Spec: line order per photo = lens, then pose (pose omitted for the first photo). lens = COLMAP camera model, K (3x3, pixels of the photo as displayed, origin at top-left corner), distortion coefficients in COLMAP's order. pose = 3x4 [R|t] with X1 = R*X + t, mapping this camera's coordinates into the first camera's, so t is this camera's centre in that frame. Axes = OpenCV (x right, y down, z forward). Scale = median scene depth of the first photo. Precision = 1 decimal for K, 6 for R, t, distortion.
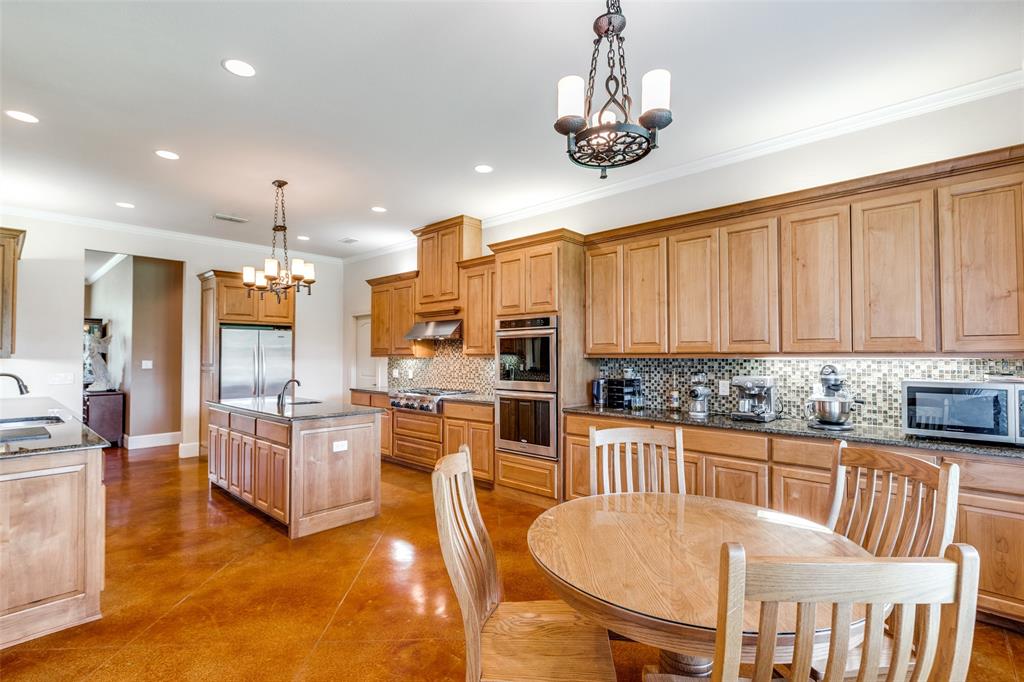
lens RADIAL K [[472.5, 0, 504.9], [0, 472.5, 344.4], [0, 0, 1]] dist [0.002346, 0.000038]
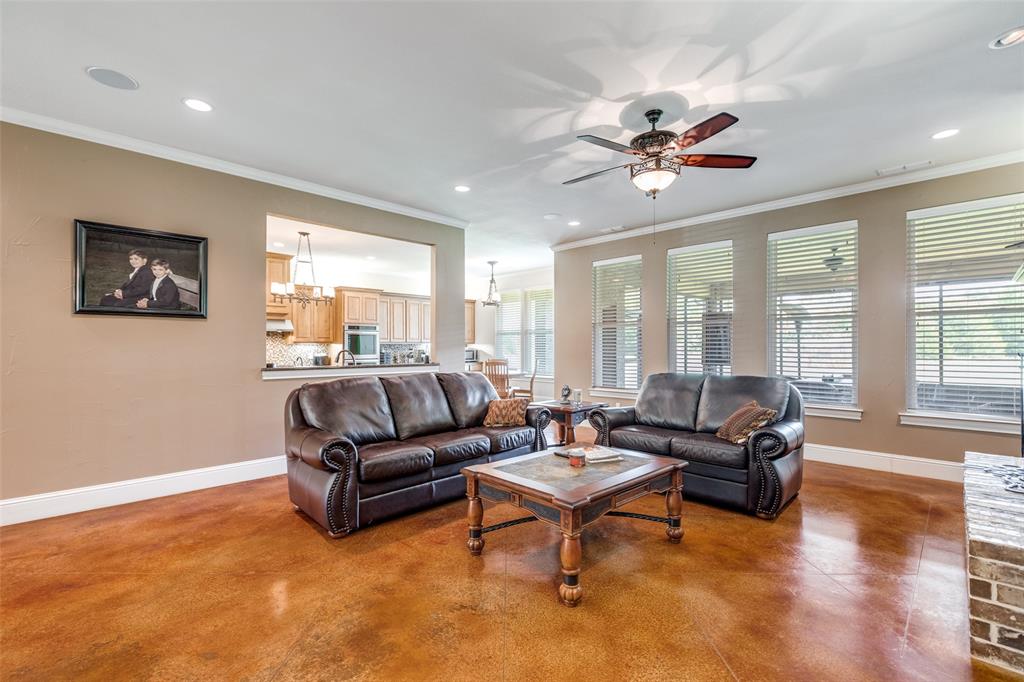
lens RADIAL K [[457.1, 0, 505.5], [0, 457.1, 345.5], [0, 0, 1]] dist [0.002067, -0.002082]
pose [[0.048267, 0.002548, 0.998831, -2.010339], [-0.021668, 0.999764, -0.001504, 0.025249], [-0.998599, -0.021570, 0.048310, 0.246078]]
